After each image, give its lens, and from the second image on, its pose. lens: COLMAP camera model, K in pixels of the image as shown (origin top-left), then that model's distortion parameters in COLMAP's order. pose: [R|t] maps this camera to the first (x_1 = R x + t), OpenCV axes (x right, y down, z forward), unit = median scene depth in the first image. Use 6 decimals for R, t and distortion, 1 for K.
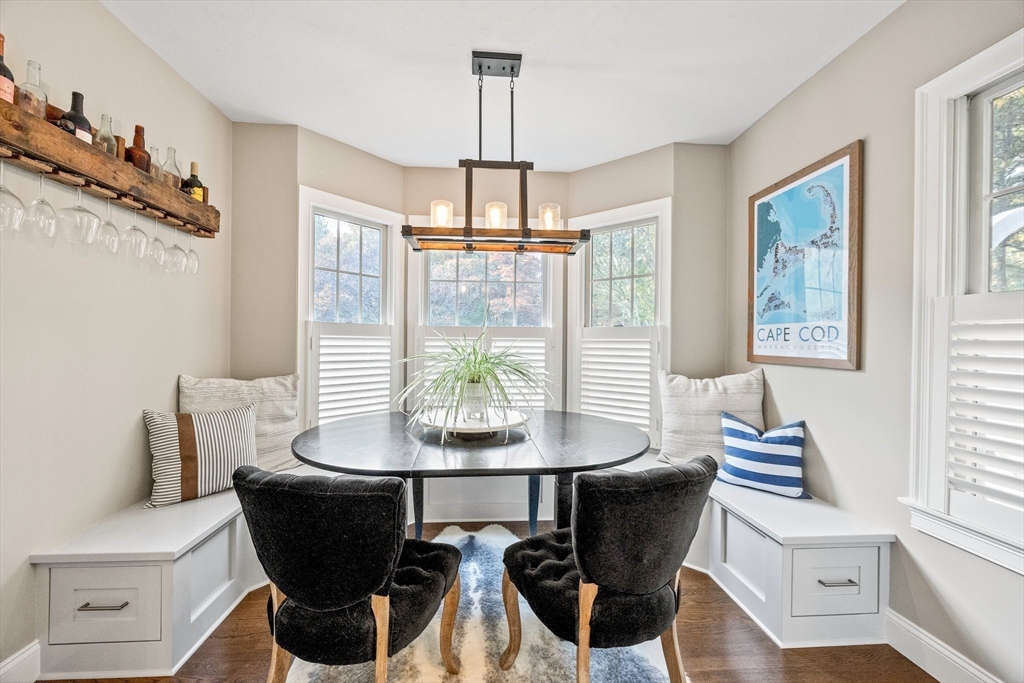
lens RADIAL K [[391.9, 0, 509.5], [0, 391.9, 343.4], [0, 0, 1]] dist [-0.006781, 0.000612]
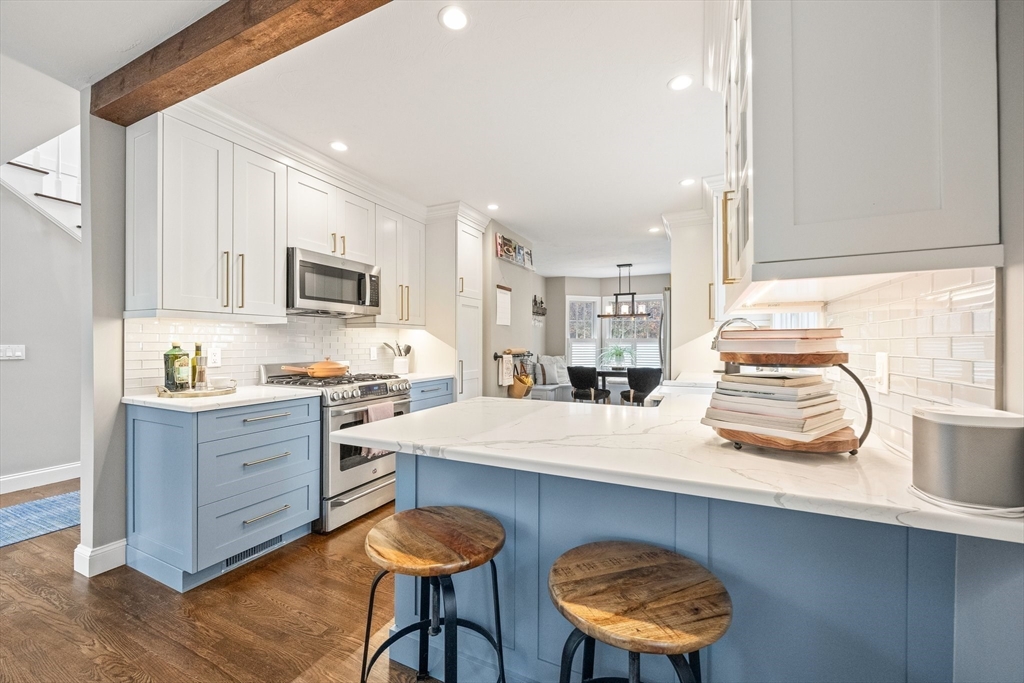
lens RADIAL K [[391.9, 0, 507.5], [0, 391.9, 342.9], [0, 0, 1]] dist [-0.006781, 0.000612]
pose [[0.878245, -0.002142, -0.478206, 0.711301], [0.000136, 0.999991, -0.004231, -0.007359], [0.478210, 0.003651, 0.878238, -2.540717]]
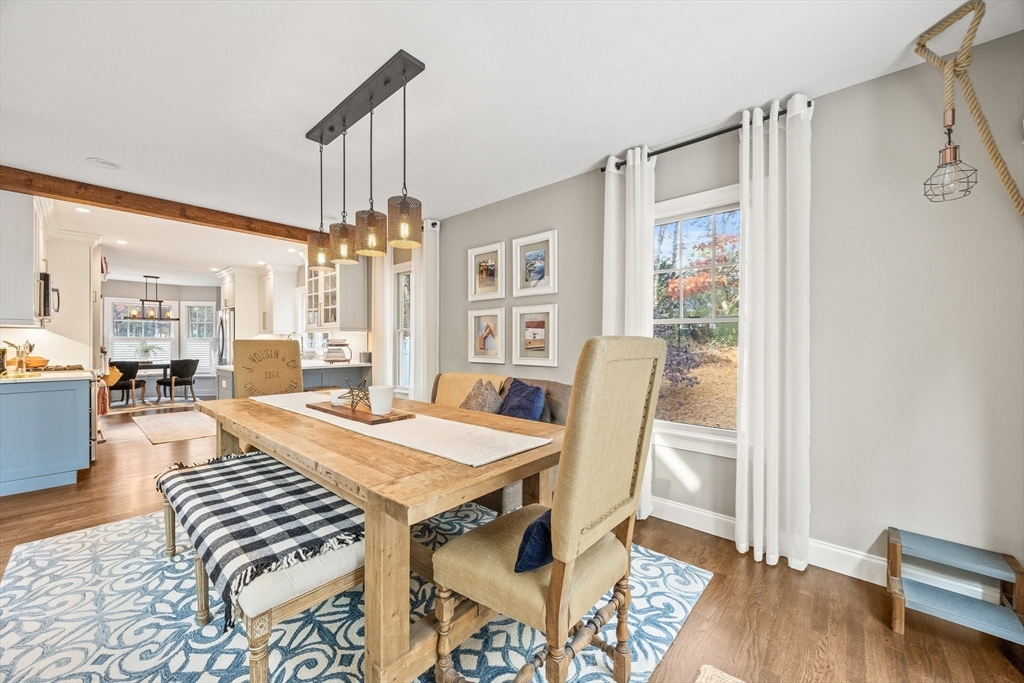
lens RADIAL K [[391.9, 0, 511.4], [0, 391.9, 342.6], [0, 0, 1]] dist [-0.006781, 0.000612]
pose [[0.707212, -0.003932, 0.706990, -0.261052], [0.001834, 0.999991, 0.003726, -0.015510], [-0.706999, -0.001338, 0.707214, -4.649468]]
